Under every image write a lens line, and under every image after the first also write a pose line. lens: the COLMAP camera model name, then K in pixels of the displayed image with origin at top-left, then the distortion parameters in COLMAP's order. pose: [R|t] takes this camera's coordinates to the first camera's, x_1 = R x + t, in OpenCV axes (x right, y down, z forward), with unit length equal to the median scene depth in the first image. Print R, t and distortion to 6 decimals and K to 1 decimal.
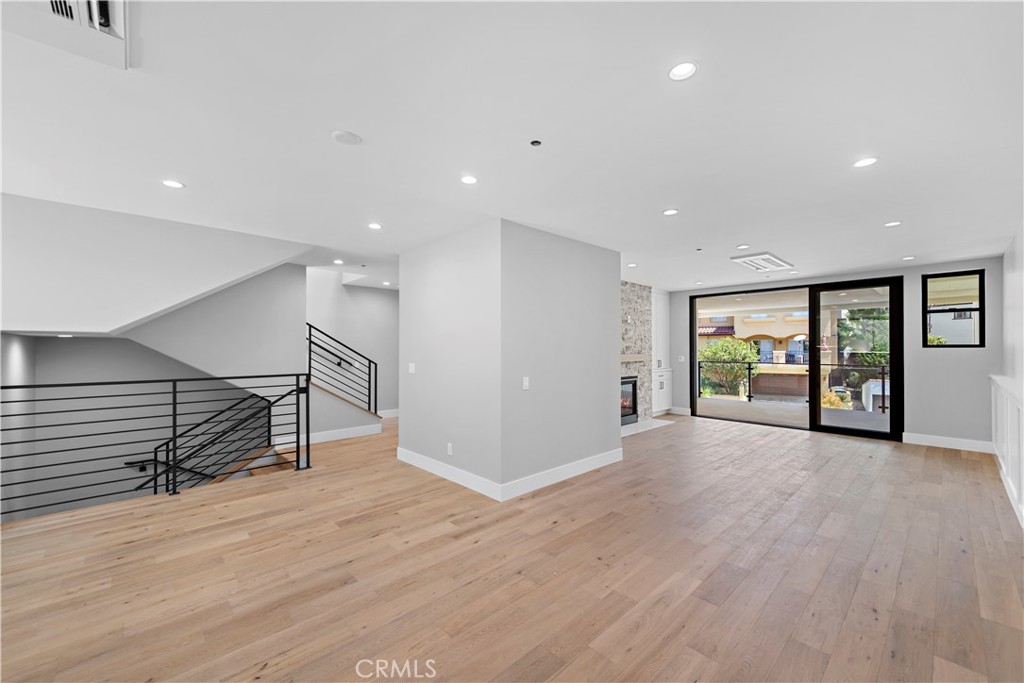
lens RADIAL K [[404.2, 0, 513.3], [0, 404.2, 345.7], [0, 0, 1]] dist [0.013138, 0.000083]
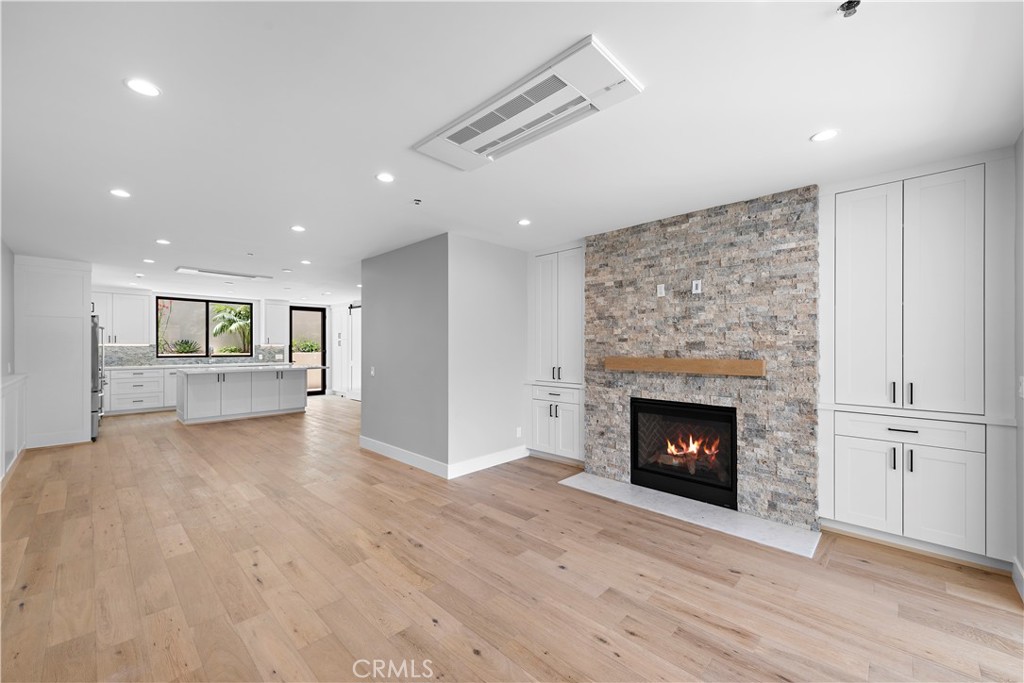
lens RADIAL K [[404.2, 0, 511.1], [0, 404.2, 344.6], [0, 0, 1]] dist [0.013138, 0.000083]
pose [[0.050455, -0.002075, -0.998724, 0.763180], [0.004090, 0.999990, -0.001871, 0.004265], [0.998718, -0.003991, 0.050463, 0.749115]]
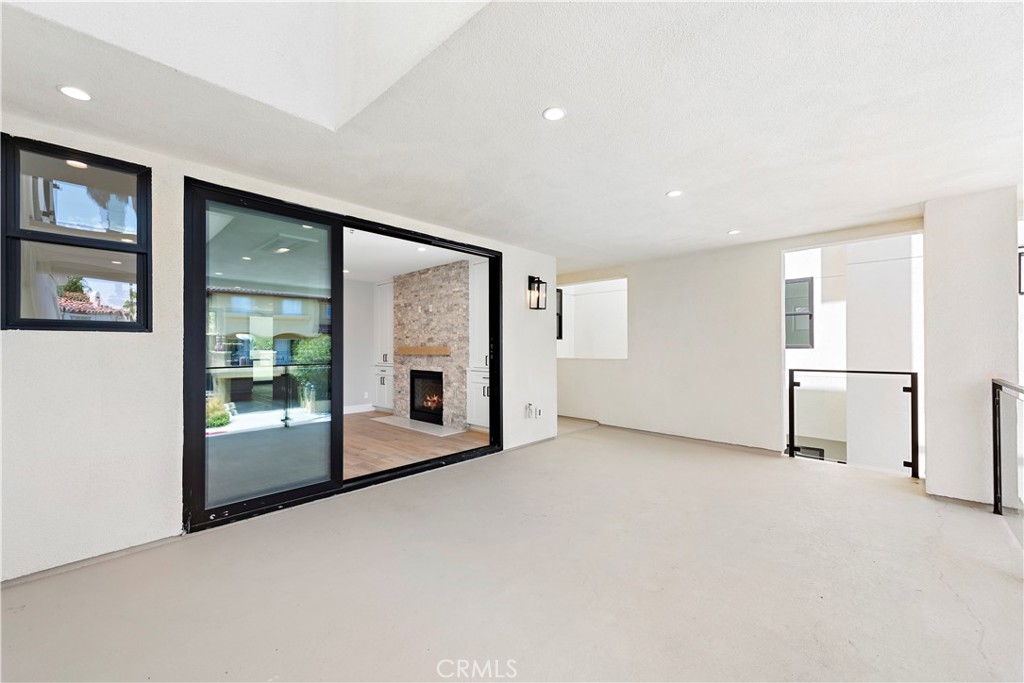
lens RADIAL K [[404.2, 0, 514.5], [0, 404.2, 342.7], [0, 0, 1]] dist [0.013138, 0.000083]
pose [[0.067356, -0.007278, -0.997702, 1.204625], [0.008785, 0.999939, -0.006702, 0.019726], [0.997690, -0.008313, 0.067416, 1.124779]]
